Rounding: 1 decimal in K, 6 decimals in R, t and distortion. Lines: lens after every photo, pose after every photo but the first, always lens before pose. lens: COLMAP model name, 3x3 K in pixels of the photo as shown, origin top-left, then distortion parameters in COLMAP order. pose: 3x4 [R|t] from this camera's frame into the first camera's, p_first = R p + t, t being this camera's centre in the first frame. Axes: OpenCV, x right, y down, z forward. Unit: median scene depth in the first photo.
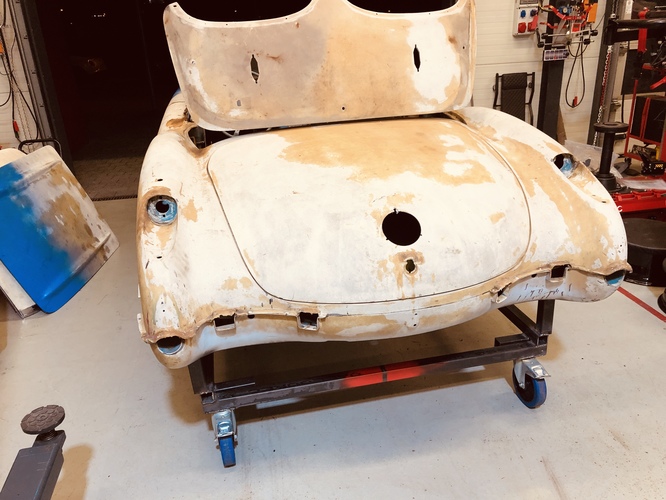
lens RADIAL K [[576.0, 0, 333.0], [0, 576.0, 250.0], [0, 0, 1]] dist [0.028382, 0.003989]
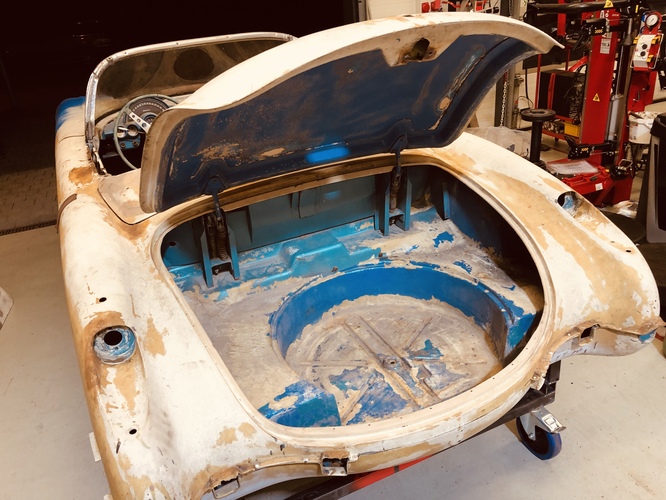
lens RADIAL K [[576.0, 0, 333.0], [0, 576.0, 250.0], [0, 0, 1]] dist [0.028382, 0.003989]
pose [[0.976287, -0.127899, 0.174657, -0.127902], [0.118705, 0.990983, 0.062151, -0.191529], [-0.181031, -0.039944, 0.982666, 0.207082]]
